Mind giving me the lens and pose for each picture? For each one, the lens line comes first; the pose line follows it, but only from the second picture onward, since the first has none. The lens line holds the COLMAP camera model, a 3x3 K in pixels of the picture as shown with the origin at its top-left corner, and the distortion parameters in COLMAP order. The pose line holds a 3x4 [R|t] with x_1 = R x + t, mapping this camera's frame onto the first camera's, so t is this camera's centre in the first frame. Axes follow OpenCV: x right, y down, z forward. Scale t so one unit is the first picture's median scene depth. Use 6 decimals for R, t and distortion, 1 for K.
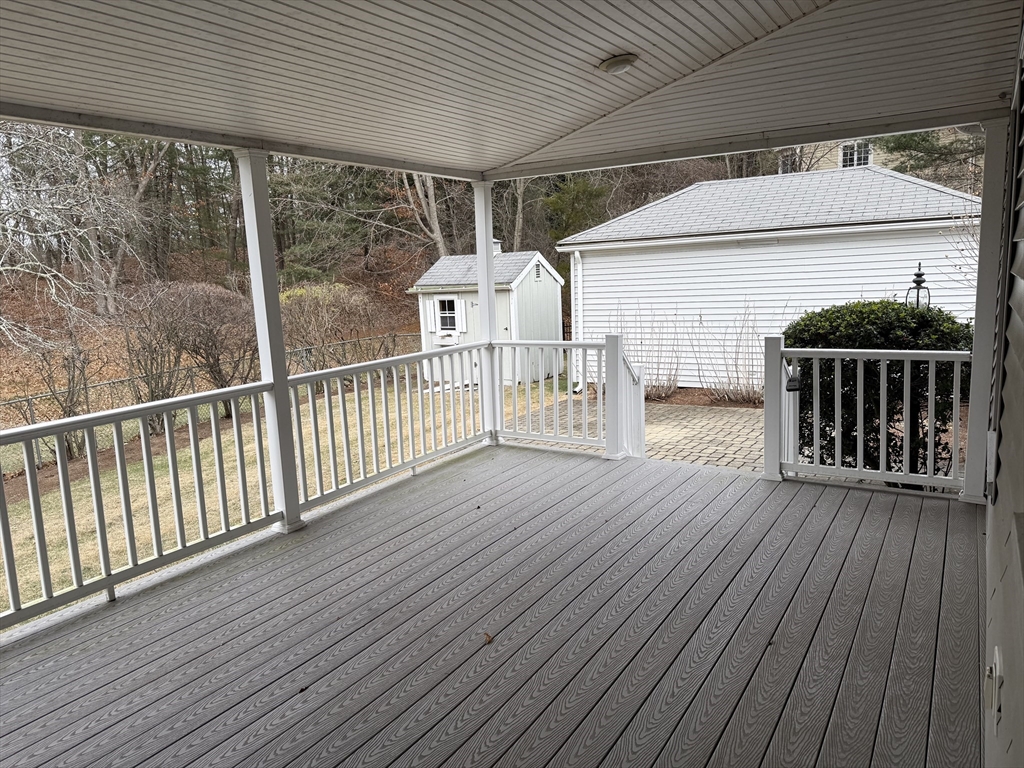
lens RADIAL K [[712.9, 0, 512.0], [0, 712.9, 384.0], [0, 0, 1]] dist [0.157805, -0.219207]
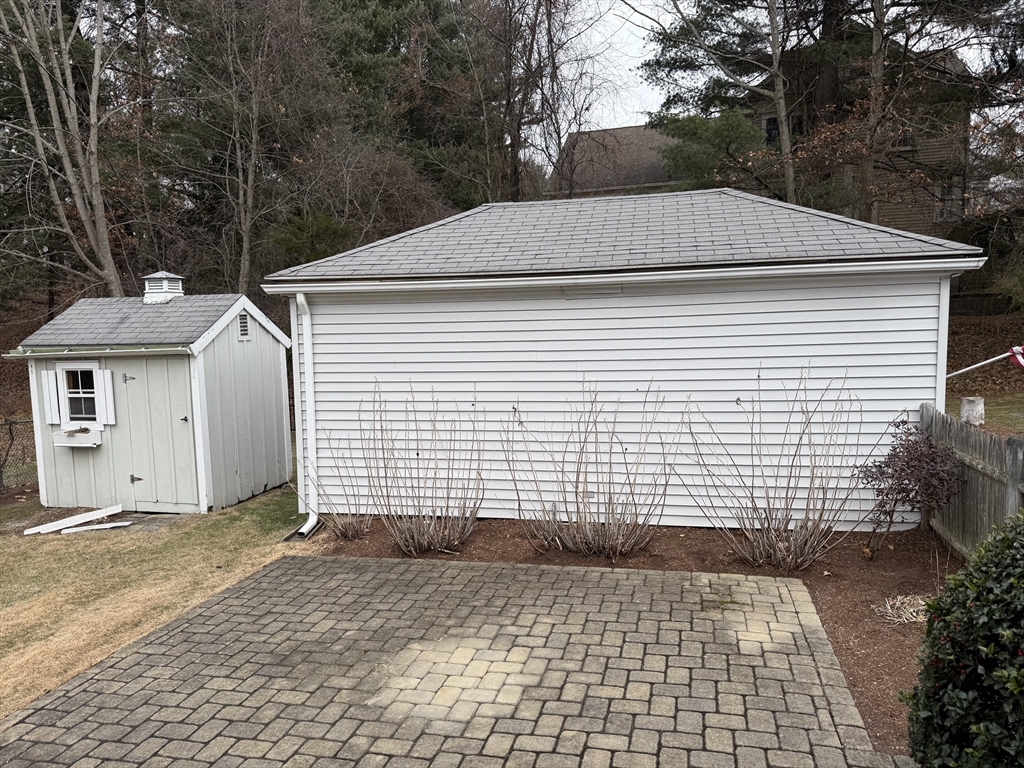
lens RADIAL K [[712.9, 0, 512.0], [0, 712.9, 384.0], [0, 0, 1]] dist [0.157805, -0.219207]
pose [[0.944443, -0.007565, 0.328587, 0.048342], [0.033876, 0.996651, -0.074423, -0.050256], [-0.326924, 0.081420, 0.941537, 0.321490]]
